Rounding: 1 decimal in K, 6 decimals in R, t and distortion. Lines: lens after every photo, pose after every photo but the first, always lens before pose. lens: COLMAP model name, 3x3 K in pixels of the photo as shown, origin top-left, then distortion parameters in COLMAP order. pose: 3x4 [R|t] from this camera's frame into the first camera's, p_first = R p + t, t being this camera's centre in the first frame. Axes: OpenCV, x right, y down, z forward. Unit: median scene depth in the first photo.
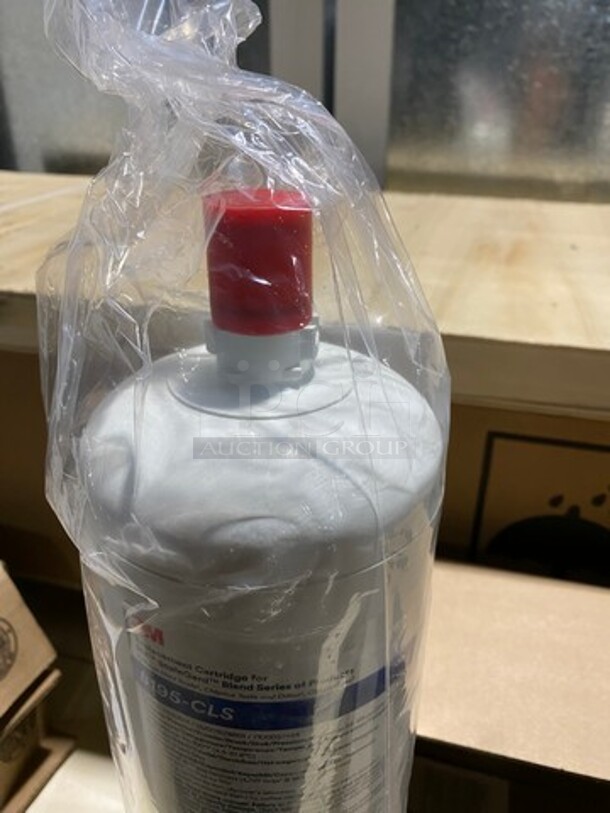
lens RADIAL K [[611.0, 0, 307.5], [0, 611.0, 376.2], [0, 0, 1]] dist [-0.001510, -0.005983]
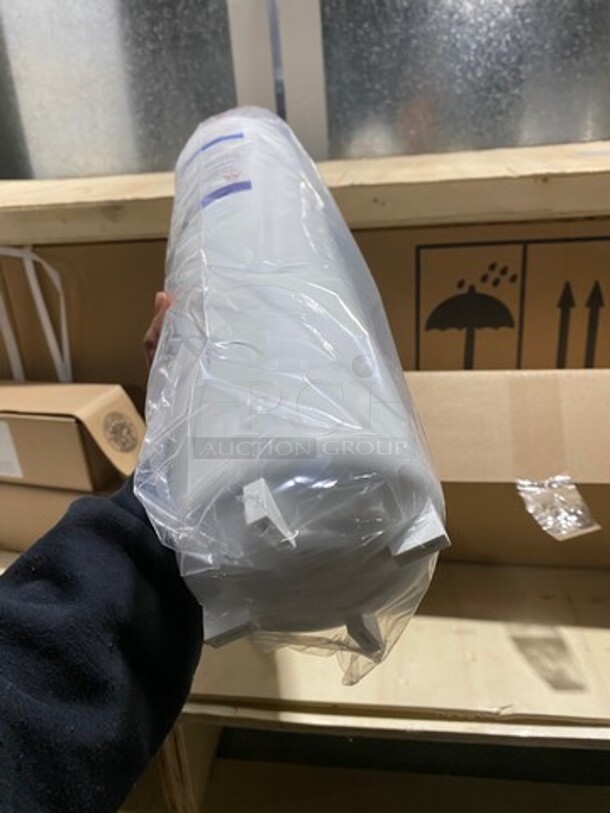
lens RADIAL K [[617.7, 0, 301.6], [0, 617.7, 379.4], [0, 0, 1]] dist [-0.033661, 0.032878]
pose [[0.990425, -0.113618, 0.078412, -0.463775], [0.119840, 0.989580, -0.079817, 1.269496], [-0.068527, 0.088449, 0.993721, -1.527084]]
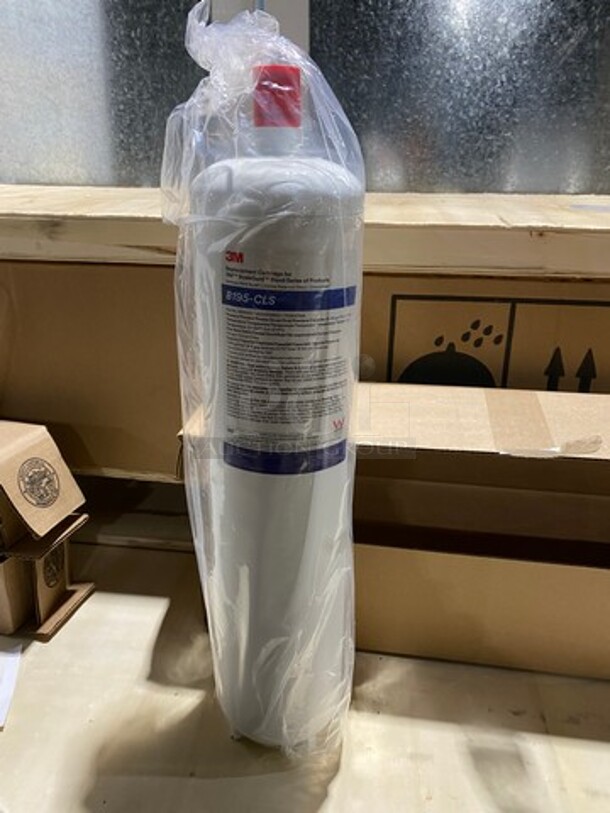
lens RADIAL K [[611.0, 0, 307.5], [0, 611.0, 376.2], [0, 0, 1]] dist [-0.001510, -0.005983]
pose [[0.990359, -0.040576, 0.132447, -0.291083], [0.055757, 0.992029, -0.113003, 1.022943], [-0.126806, 0.119299, 0.984727, -1.046723]]
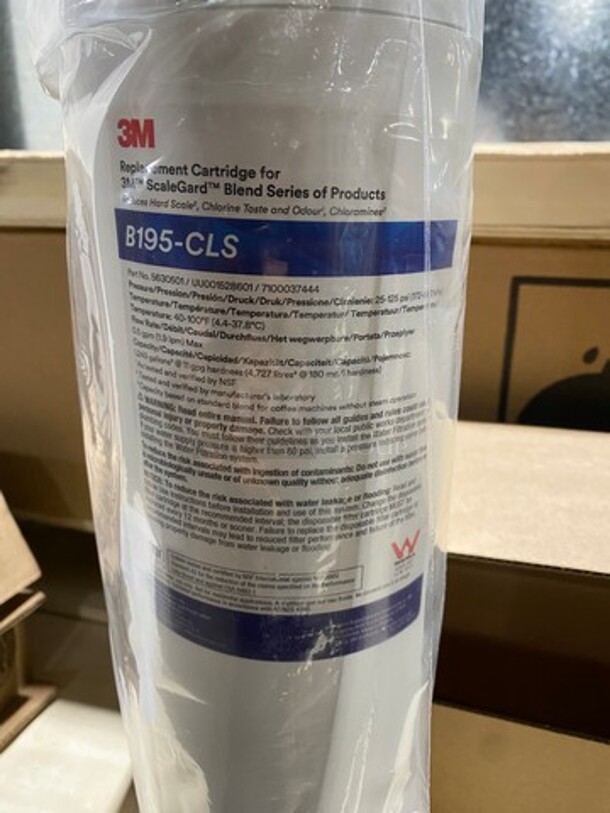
lens RADIAL K [[611.0, 0, 307.5], [0, 611.0, 376.2], [0, 0, 1]] dist [-0.001510, -0.005983]
pose [[0.999916, -0.009997, -0.008230, -0.022869], [0.008878, 0.991964, -0.126212, 0.794804], [0.009426, 0.126128, 0.991969, 0.209303]]
